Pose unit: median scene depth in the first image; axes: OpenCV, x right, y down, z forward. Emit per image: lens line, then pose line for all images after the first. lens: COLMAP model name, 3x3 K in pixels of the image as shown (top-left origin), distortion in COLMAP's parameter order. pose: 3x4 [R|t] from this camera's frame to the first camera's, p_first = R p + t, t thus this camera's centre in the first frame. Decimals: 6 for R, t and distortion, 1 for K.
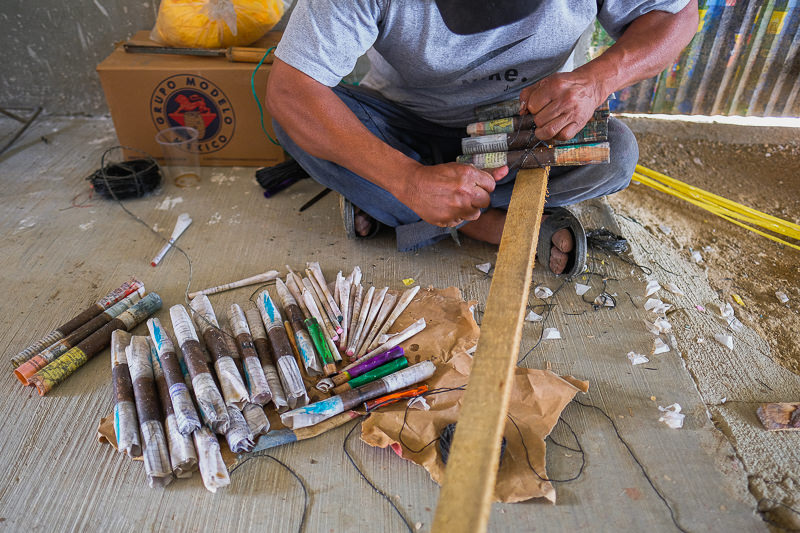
lens RADIAL K [[580.1, 0, 400.0], [0, 580.1, 266.5], [0, 0, 1]] dist [0.000333, 0.000258]
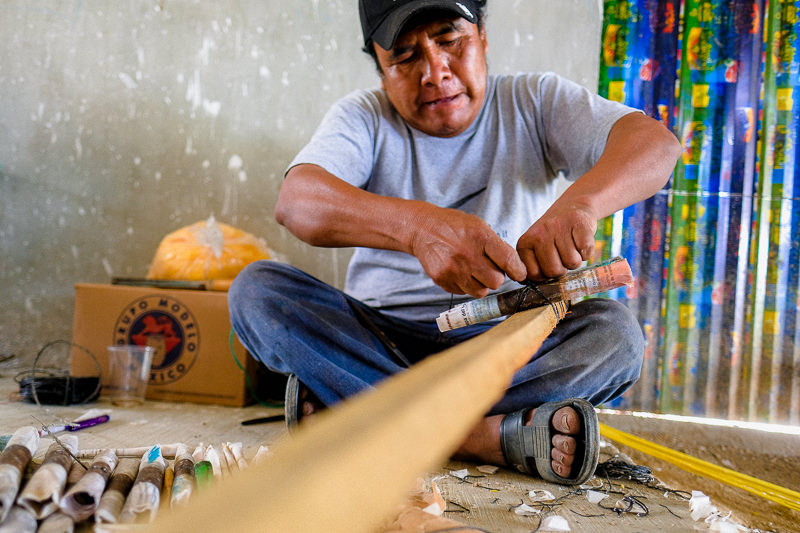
lens RADIAL K [[585.7, 0, 372.4], [0, 585.7, 266.6], [0, 0, 1]] dist [-0.005330, -0.001270]
pose [[0.996220, 0.055368, -0.066931, 0.039761], [-0.084369, 0.800128, -0.593867, 0.143596], [0.020673, 0.597269, 0.801774, 0.139203]]
